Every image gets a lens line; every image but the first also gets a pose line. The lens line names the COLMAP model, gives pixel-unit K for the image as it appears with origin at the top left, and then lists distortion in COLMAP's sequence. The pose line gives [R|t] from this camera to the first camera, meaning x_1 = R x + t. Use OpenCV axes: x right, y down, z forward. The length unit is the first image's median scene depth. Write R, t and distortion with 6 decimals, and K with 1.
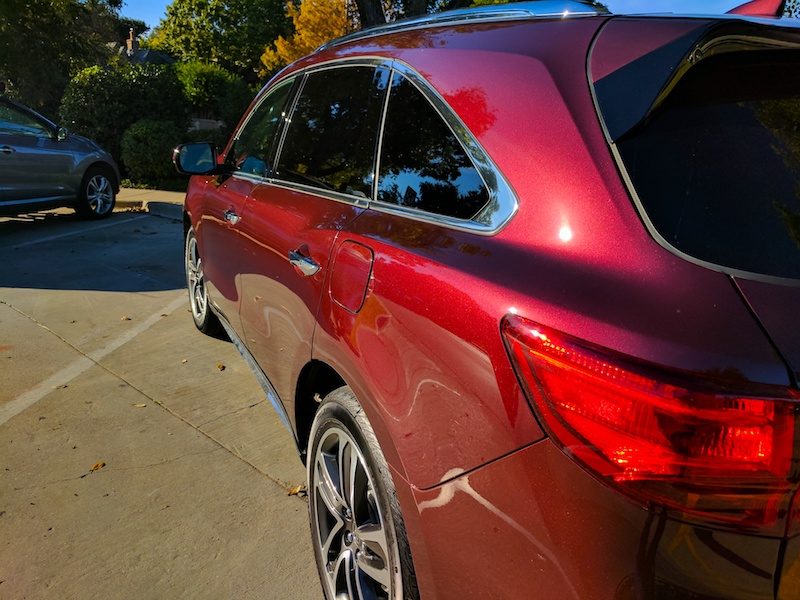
lens RADIAL K [[636.1, 0, 400.0], [0, 636.1, 300.0], [0, 0, 1]] dist [0.001775, 0.012910]
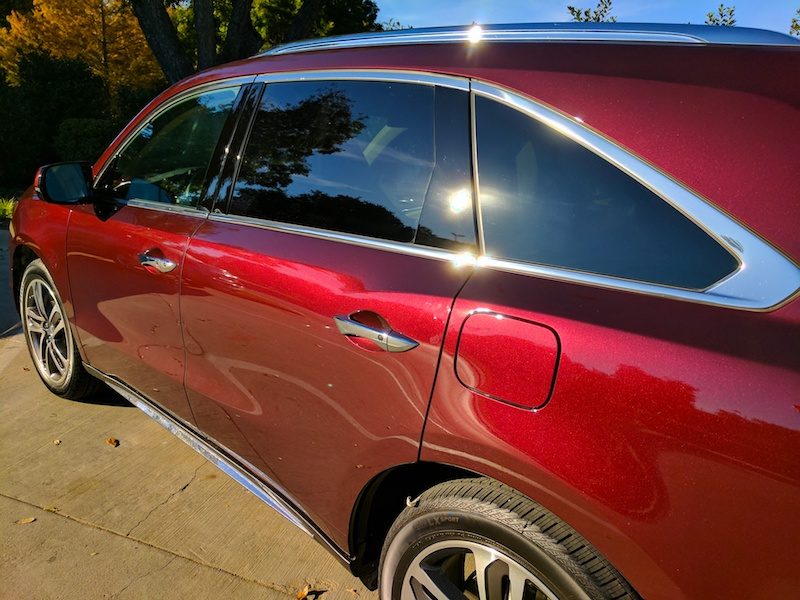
lens RADIAL K [[601.4, 0, 400.3], [0, 601.4, 317.5], [0, 0, 1]] dist [0.098450, -0.091042]
pose [[0.926981, -0.094417, 0.363030, -0.157679], [0.078575, 0.995208, 0.058196, -0.048725], [-0.366785, -0.025422, 0.929958, 0.118492]]
